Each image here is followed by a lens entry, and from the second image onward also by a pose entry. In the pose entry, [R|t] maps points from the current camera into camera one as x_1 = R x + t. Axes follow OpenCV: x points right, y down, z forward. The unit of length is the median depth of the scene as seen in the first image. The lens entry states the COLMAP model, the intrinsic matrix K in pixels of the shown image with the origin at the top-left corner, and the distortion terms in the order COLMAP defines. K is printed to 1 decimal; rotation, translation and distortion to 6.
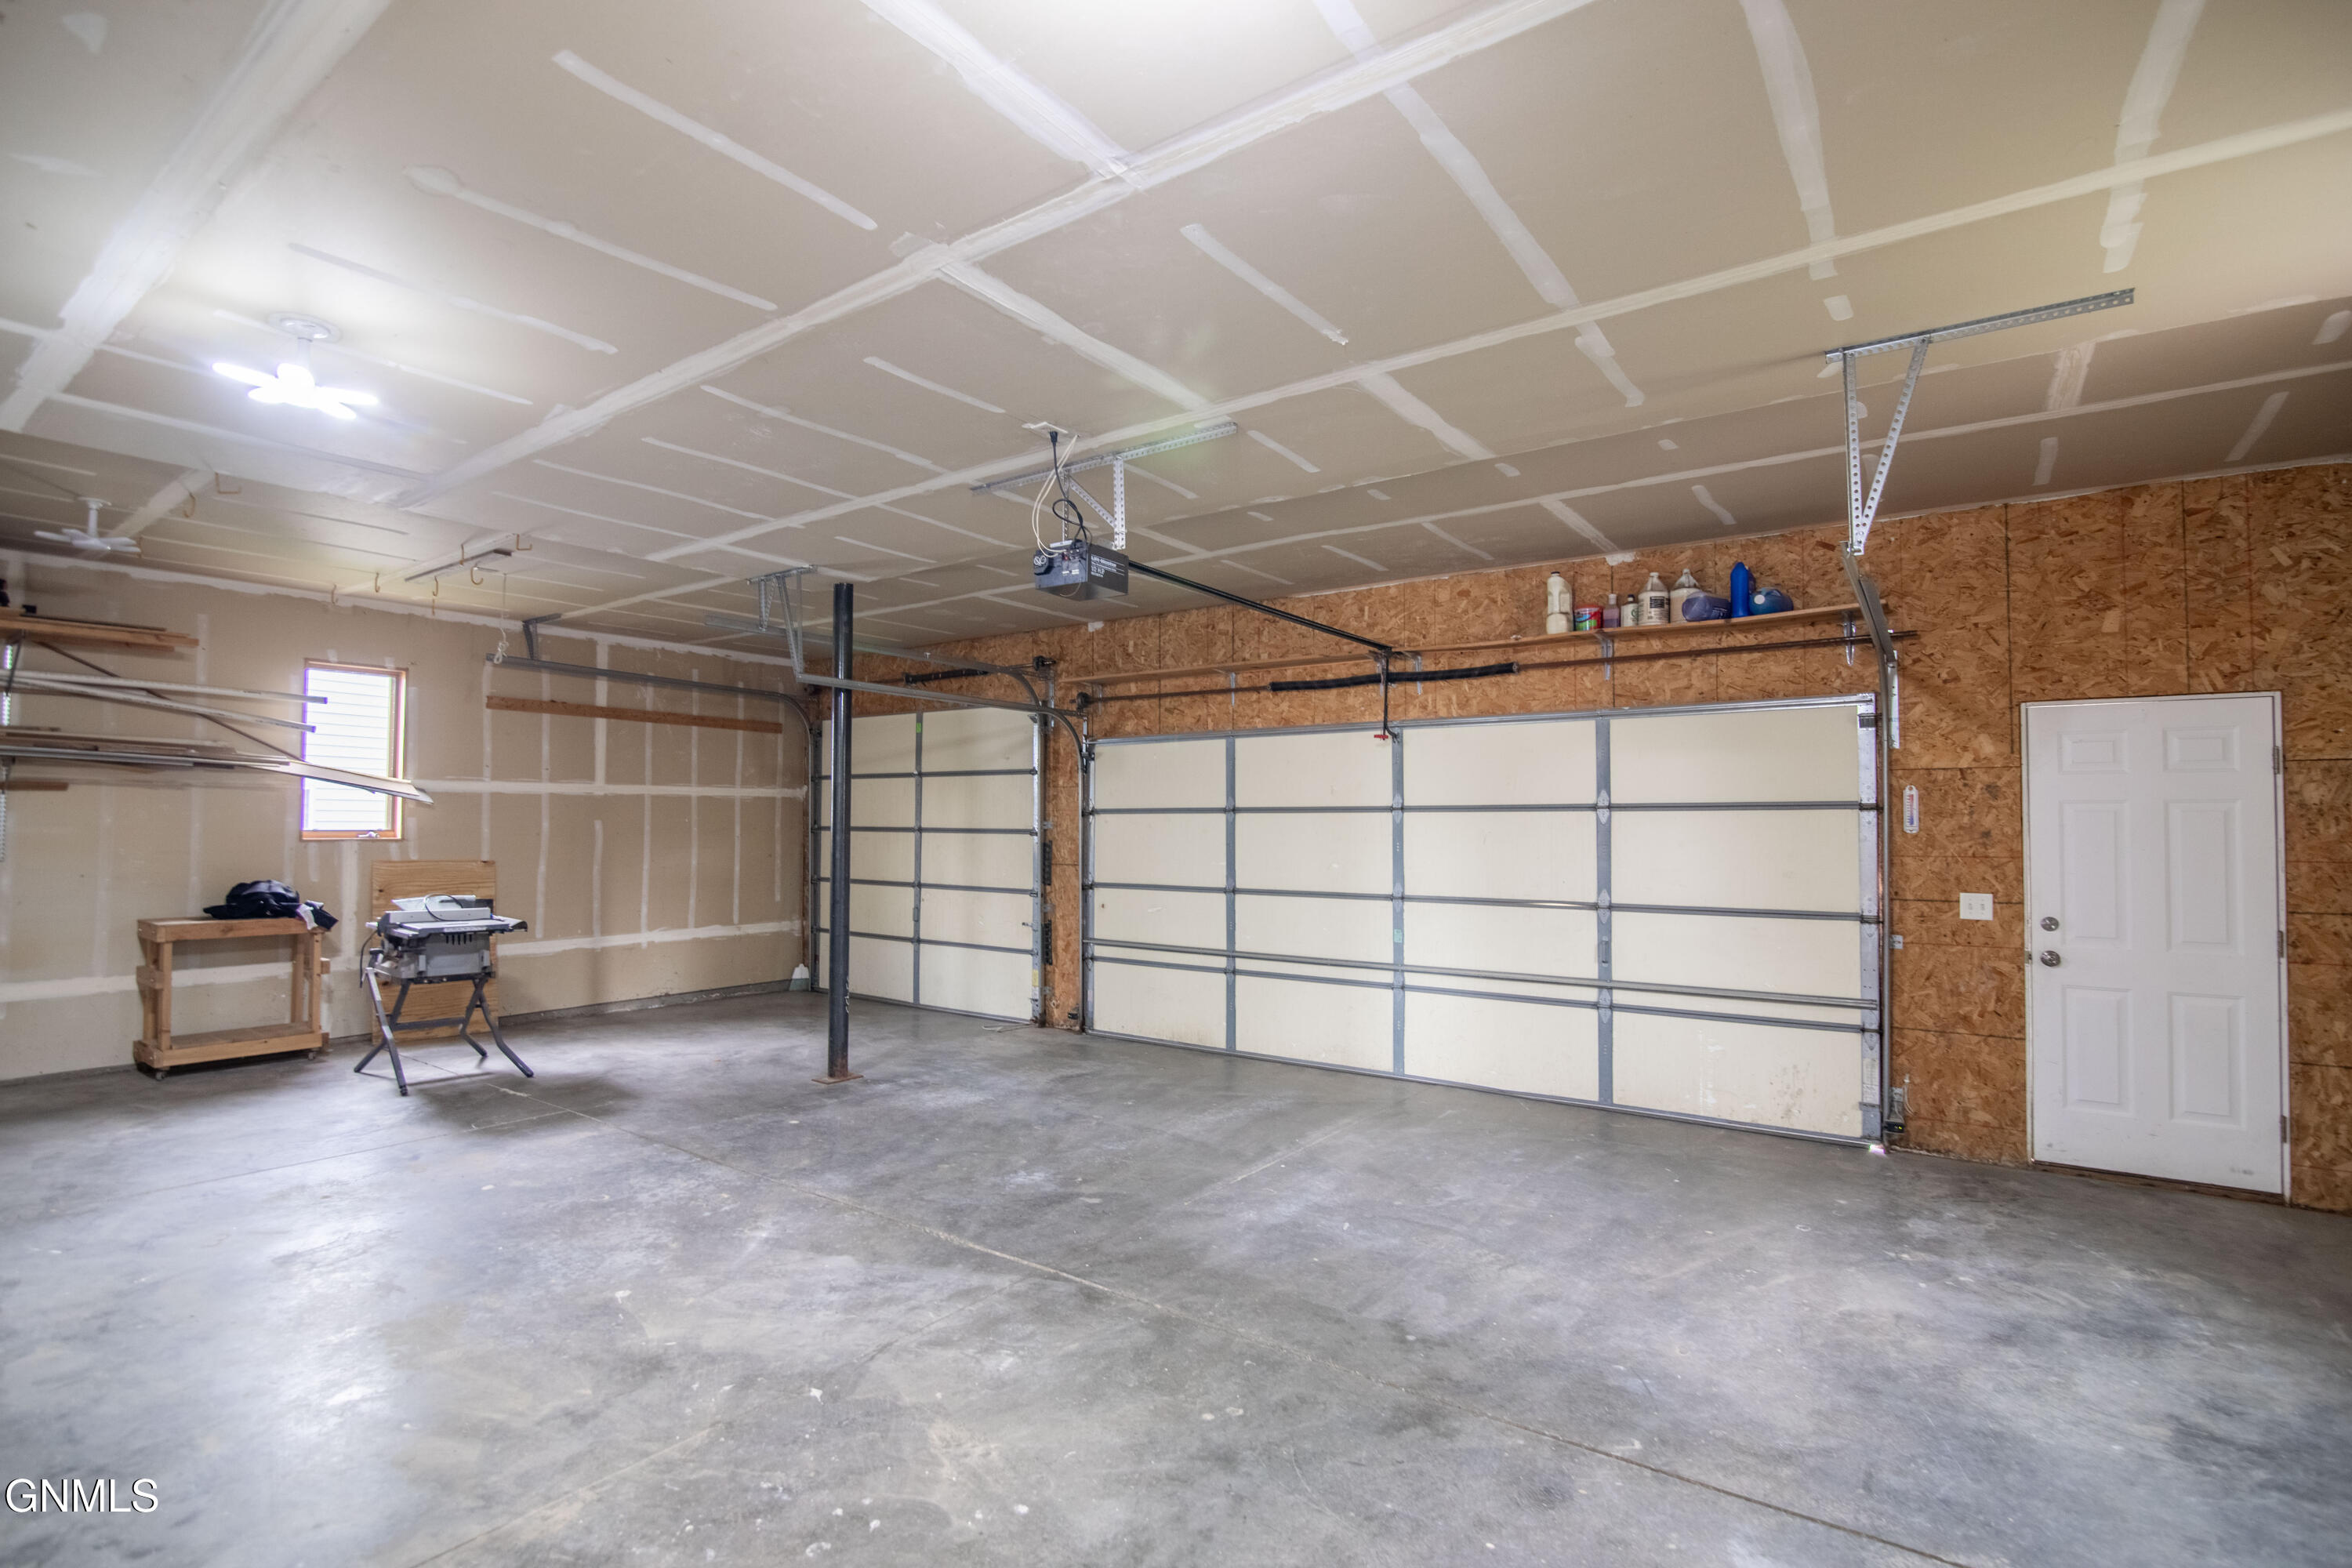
lens RADIAL K [[1090.6, 0, 1179.6], [0, 1090.6, 797.4], [0, 0, 1]] dist [-0.019060, -0.000599]
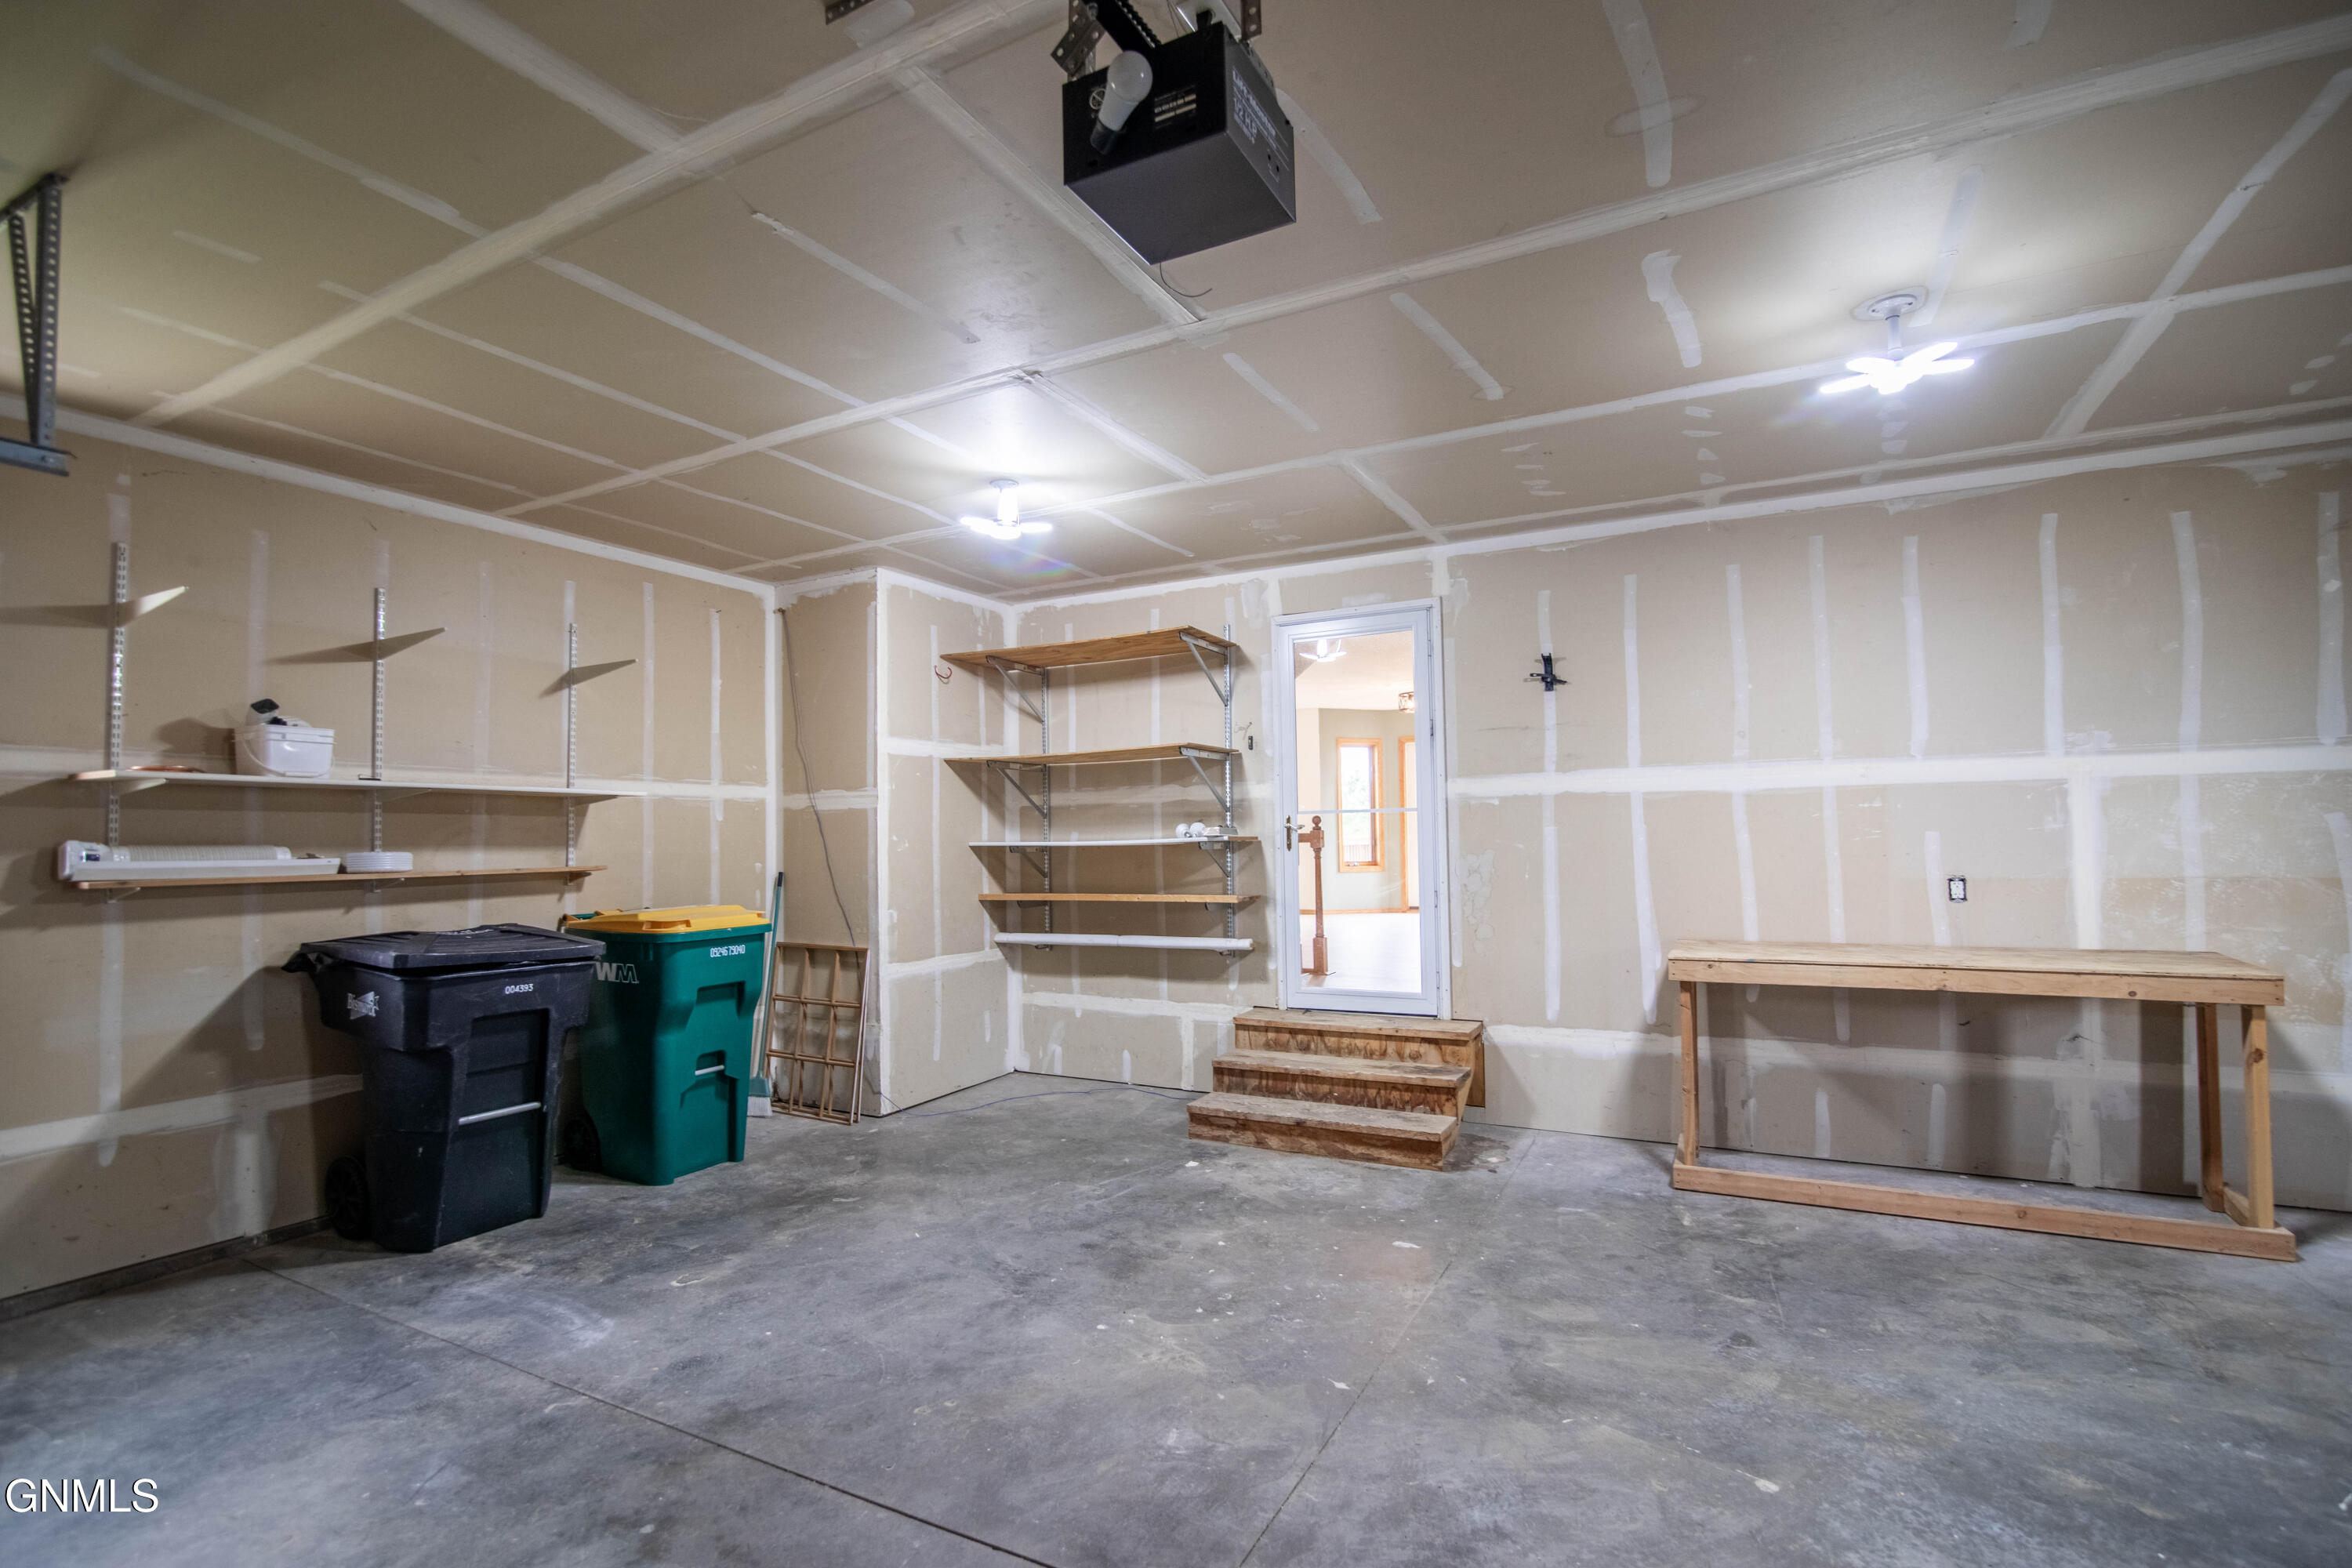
lens RADIAL K [[1090.6, 0, 1179.6], [0, 1090.6, 797.4], [0, 0, 1]] dist [-0.019060, -0.000599]
pose [[-0.991760, 0.003381, -0.128063, -0.058154], [0.011698, 0.997865, -0.064250, 0.063848], [0.127572, -0.065218, -0.989683, 2.029566]]
